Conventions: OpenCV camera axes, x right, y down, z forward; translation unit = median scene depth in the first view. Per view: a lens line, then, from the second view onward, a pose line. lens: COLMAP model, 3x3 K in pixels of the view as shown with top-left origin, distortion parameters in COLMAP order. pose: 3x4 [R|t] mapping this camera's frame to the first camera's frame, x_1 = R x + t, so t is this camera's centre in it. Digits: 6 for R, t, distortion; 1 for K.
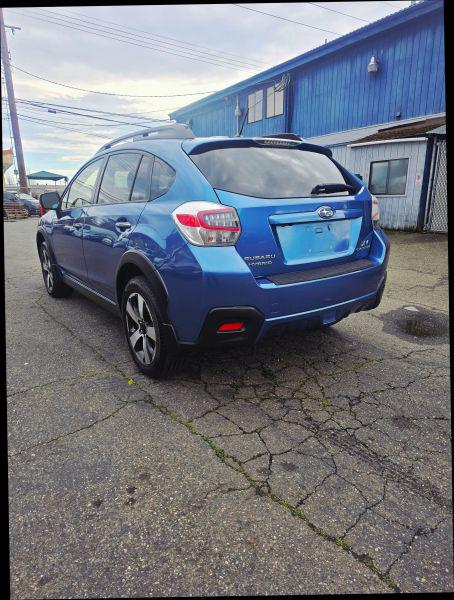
lens RADIAL K [[397.2, 0, 228.7], [0, 397.2, 298.0], [0, 0, 1]] dist [0.047682, -0.028230]
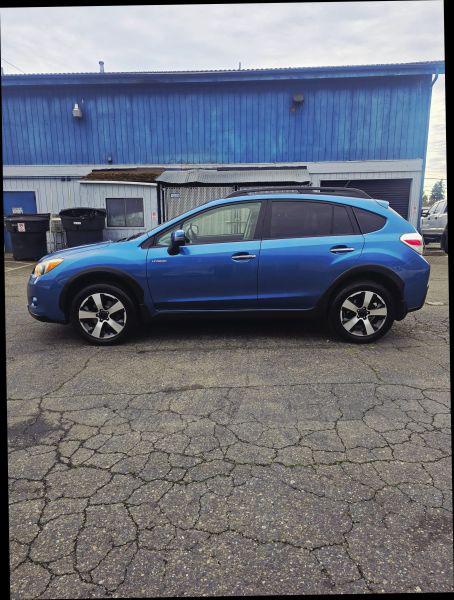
lens RADIAL K [[397.2, 0, 225.9], [0, 397.2, 299.3], [0, 0, 1]] dist [0.047682, -0.028230]
pose [[0.584139, -0.146616, 0.798302, -1.724096], [0.201964, 0.978870, 0.031997, -0.134400], [-0.786125, 0.142538, 0.601407, 0.455989]]
